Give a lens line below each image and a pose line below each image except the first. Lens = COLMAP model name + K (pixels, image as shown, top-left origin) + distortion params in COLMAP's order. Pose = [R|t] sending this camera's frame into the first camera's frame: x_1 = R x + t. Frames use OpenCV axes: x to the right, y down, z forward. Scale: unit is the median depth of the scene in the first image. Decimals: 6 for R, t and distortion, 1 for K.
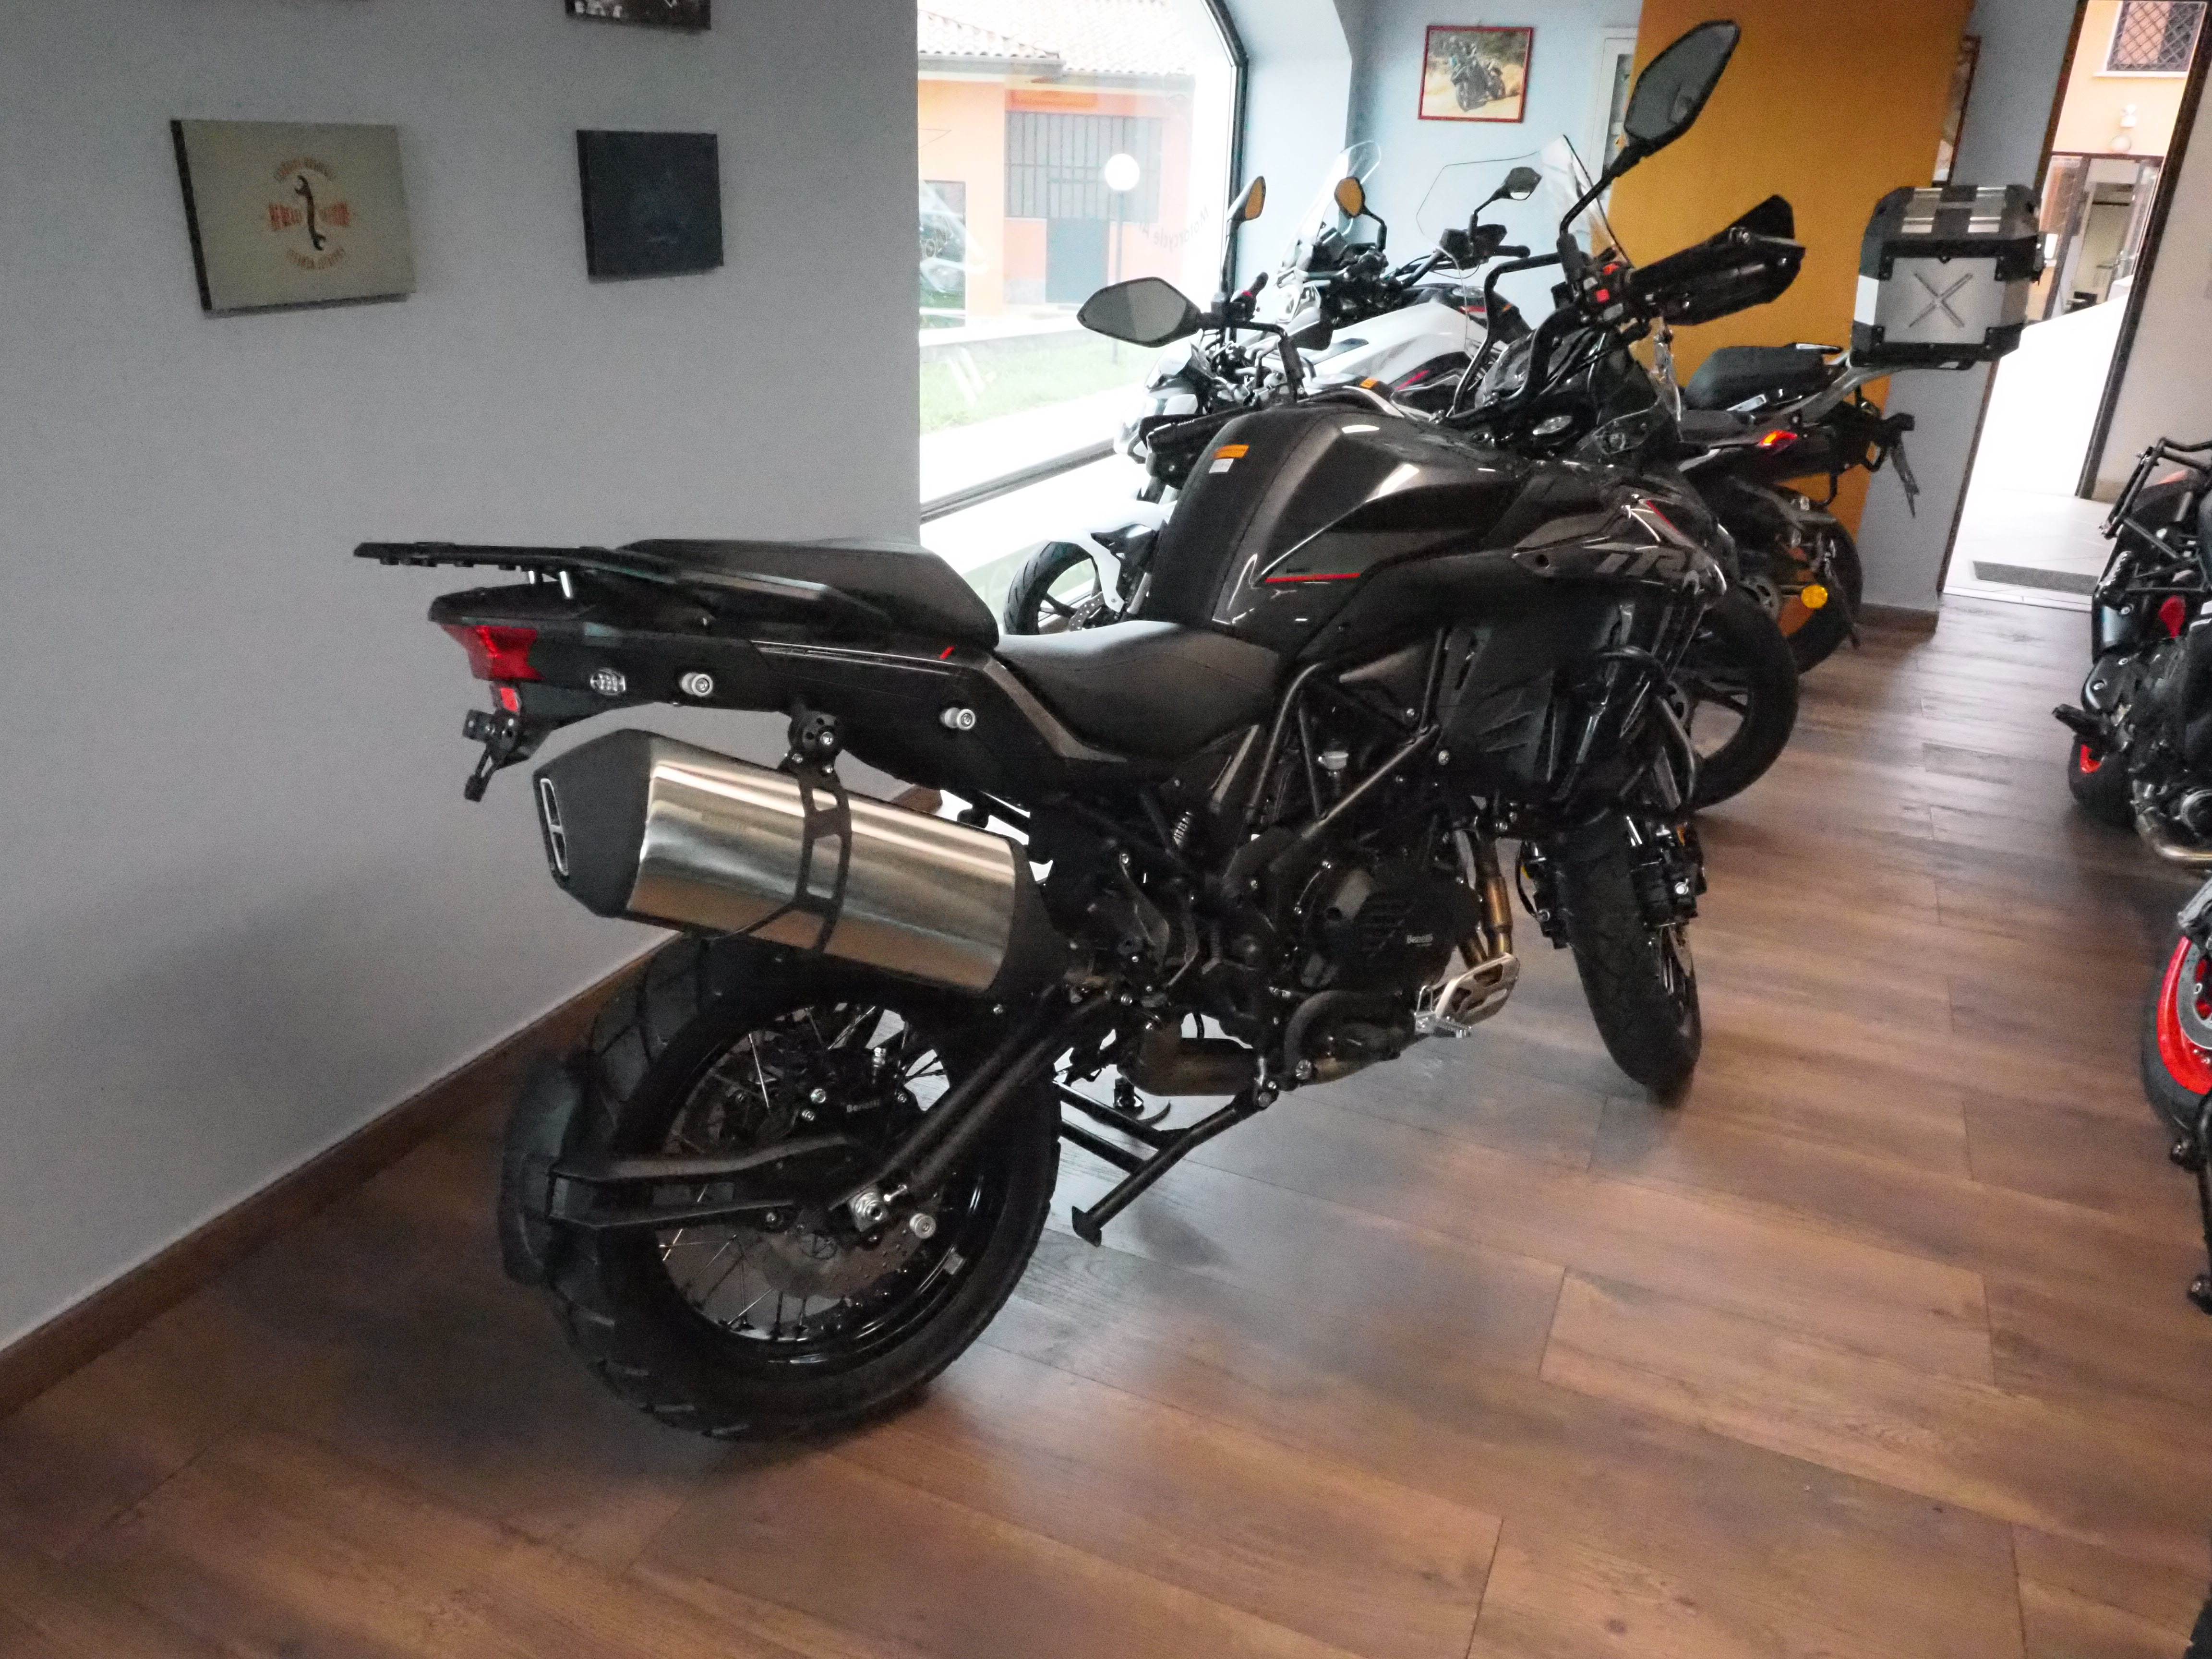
lens RADIAL K [[1639.0, 0, 1106.0], [0, 1639.0, 829.5], [0, 0, 1]] dist [-0.002356, -0.002038]
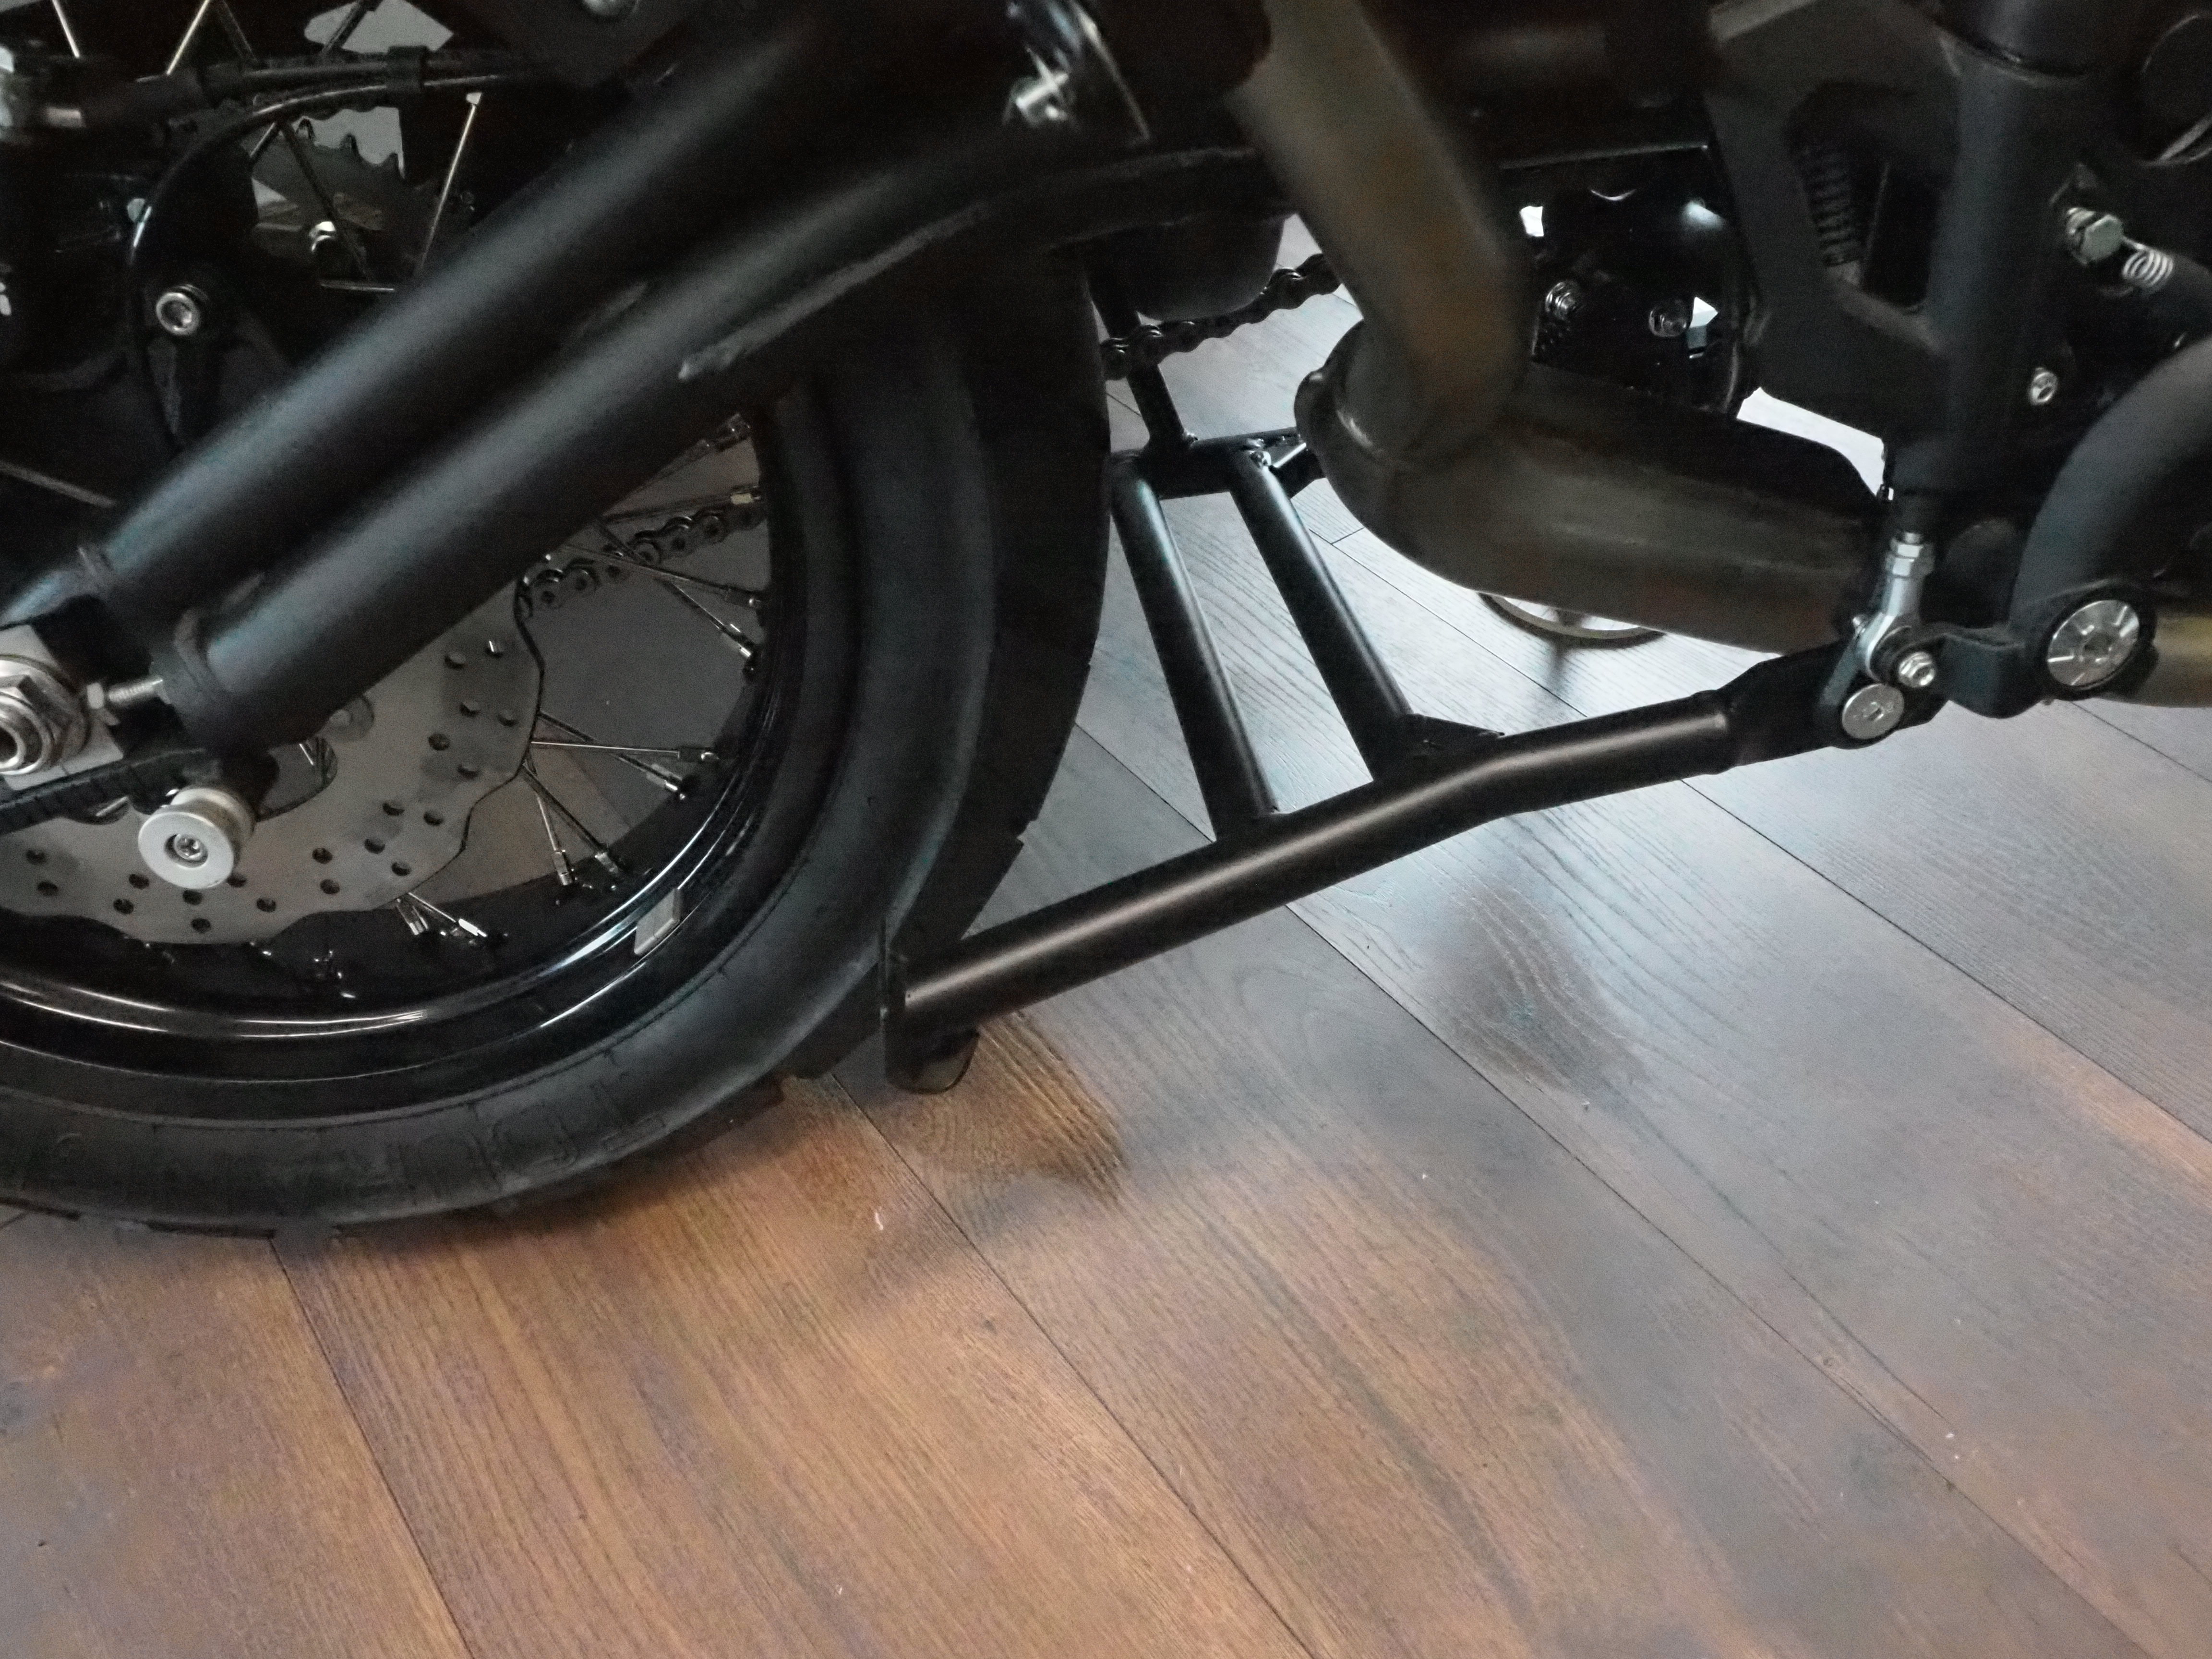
lens RADIAL K [[1639.0, 0, 1106.0], [0, 1639.0, 829.5], [0, 0, 1]] dist [-0.002356, -0.002038]
pose [[0.887330, 0.312381, -0.339211, 0.084864], [-0.178561, 0.910968, 0.371825, 0.110660], [0.425161, -0.269361, 0.864108, 0.741351]]
